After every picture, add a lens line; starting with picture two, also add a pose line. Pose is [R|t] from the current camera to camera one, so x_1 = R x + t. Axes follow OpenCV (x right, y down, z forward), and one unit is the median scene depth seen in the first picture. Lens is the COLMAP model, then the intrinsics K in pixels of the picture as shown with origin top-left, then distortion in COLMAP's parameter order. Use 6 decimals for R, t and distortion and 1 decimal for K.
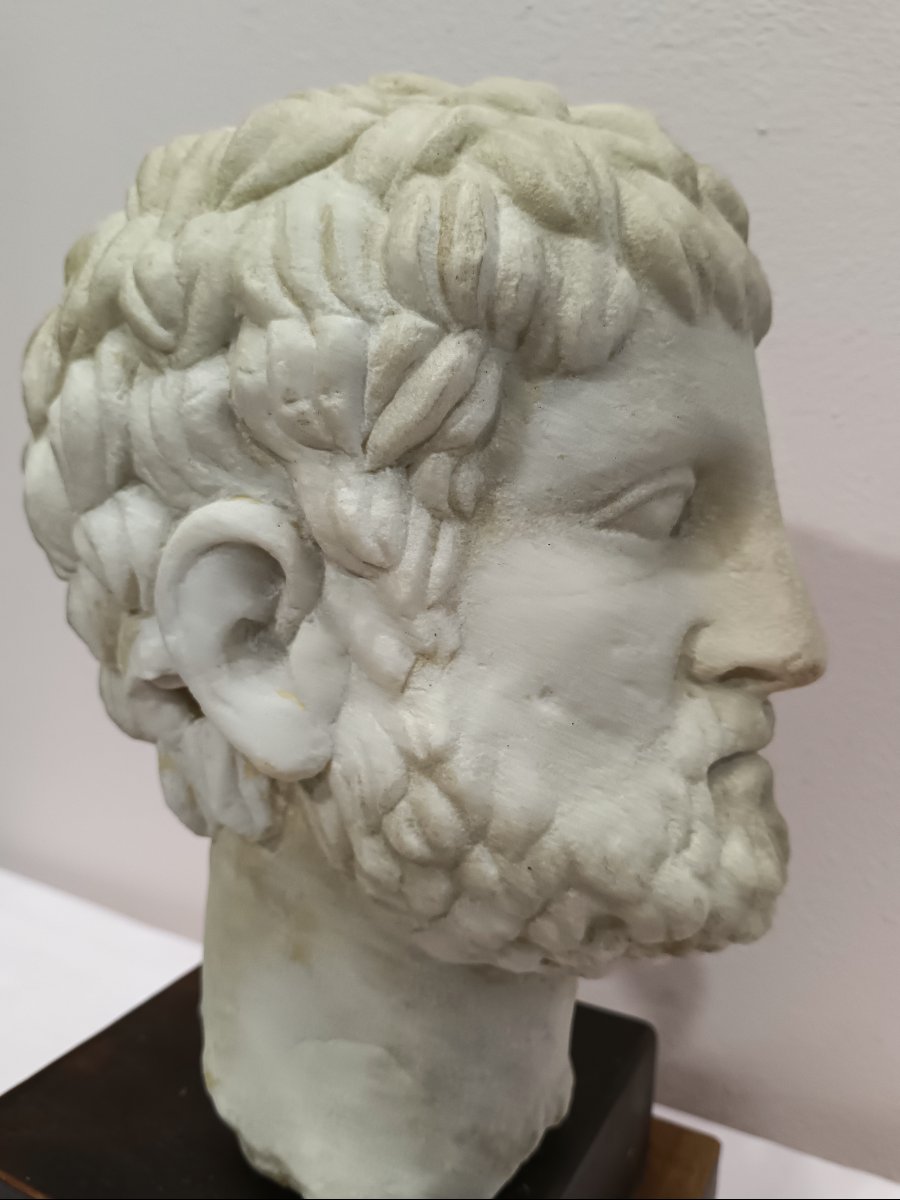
lens RADIAL K [[943.3, 0, 450.0], [0, 943.3, 600.0], [0, 0, 1]] dist [0.047705, -0.118056]
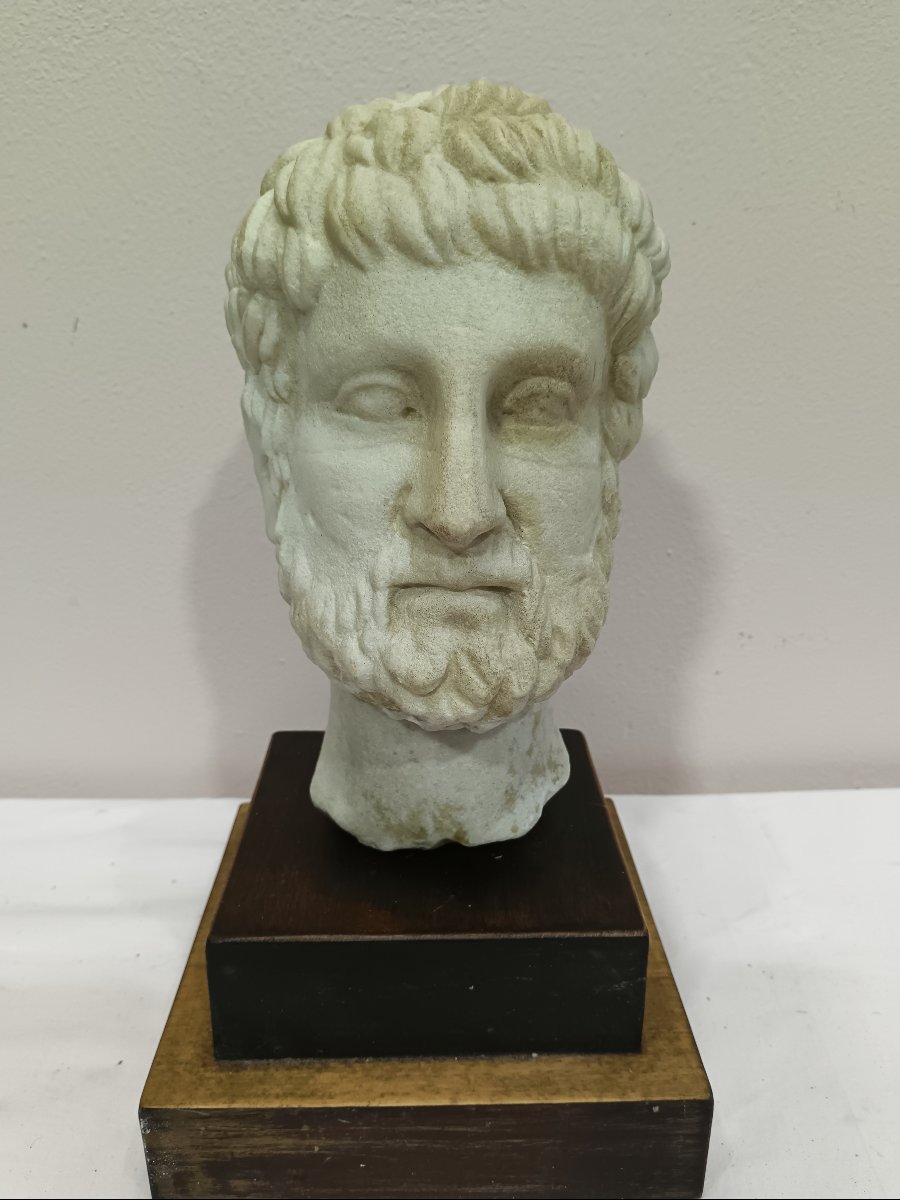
lens RADIAL K [[928.3, 0, 450.0], [0, 928.3, 600.0], [0, 0, 1]] dist [0.046270, -0.108661]
pose [[0.520510, 0.211155, -0.827335, 1.602639], [-0.098010, 0.977311, 0.187770, -0.080520], [0.848212, -0.016649, 0.529395, 0.353513]]
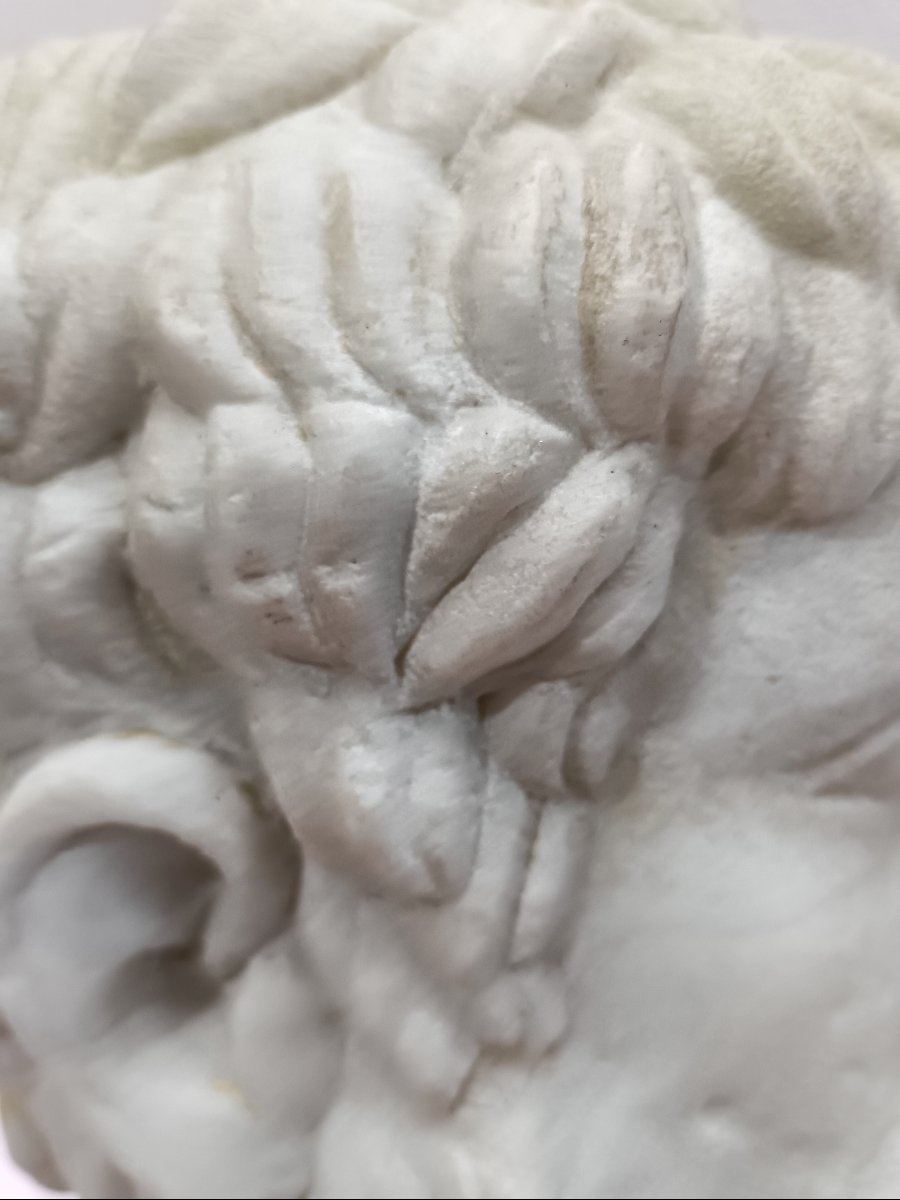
lens RADIAL K [[1001.5, 0, 450.0], [0, 1001.5, 600.0], [0, 0, 1]] dist [0.015400, -0.147179]
pose [[0.995111, 0.019836, 0.096746, -0.111448], [-0.020041, 0.999799, 0.001147, -0.188331], [-0.096703, -0.003080, 0.995308, 0.457943]]
